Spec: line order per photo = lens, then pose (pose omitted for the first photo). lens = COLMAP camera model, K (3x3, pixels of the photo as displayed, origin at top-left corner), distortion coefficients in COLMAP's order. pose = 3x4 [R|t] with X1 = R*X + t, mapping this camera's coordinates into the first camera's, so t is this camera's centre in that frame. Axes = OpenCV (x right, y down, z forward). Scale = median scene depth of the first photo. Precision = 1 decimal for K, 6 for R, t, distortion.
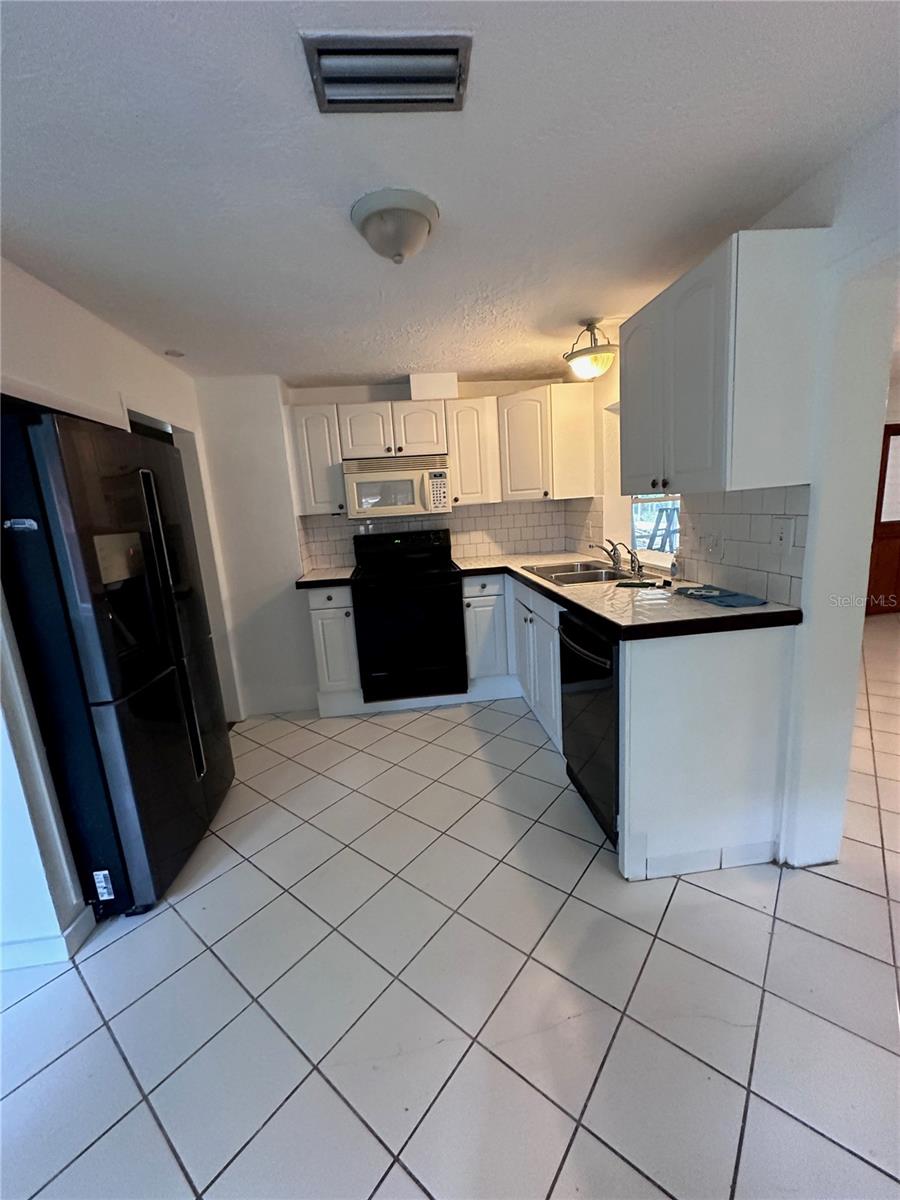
lens RADIAL K [[479.7, 0, 450.0], [0, 479.7, 600.0], [0, 0, 1]] dist [-0.002661, 0.000072]
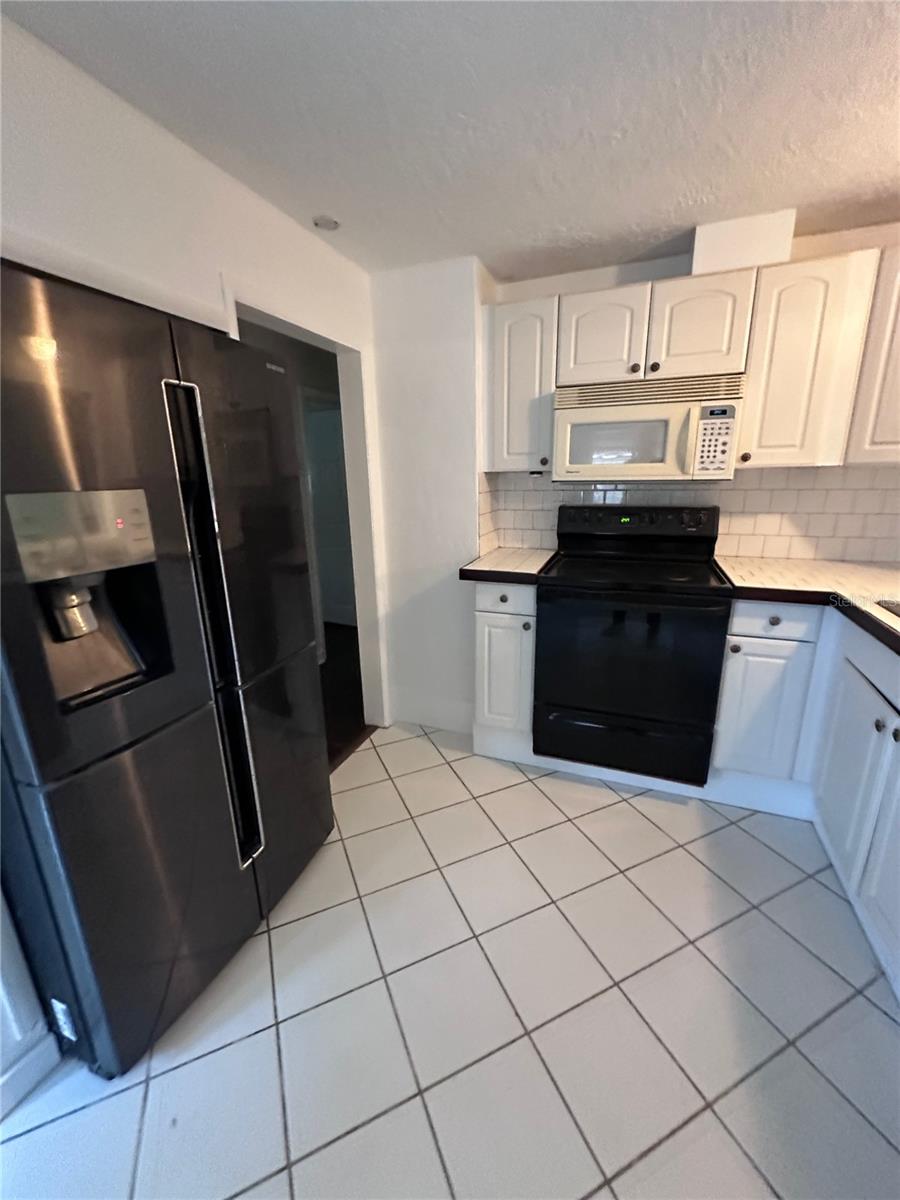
lens RADIAL K [[479.7, 0, 450.0], [0, 479.7, 600.0], [0, 0, 1]] dist [-0.002661, 0.000072]
pose [[0.888192, 0.164779, -0.428910, -0.027354], [-0.127474, 0.985208, 0.114522, -0.066145], [0.441436, -0.047043, 0.896059, 0.344317]]
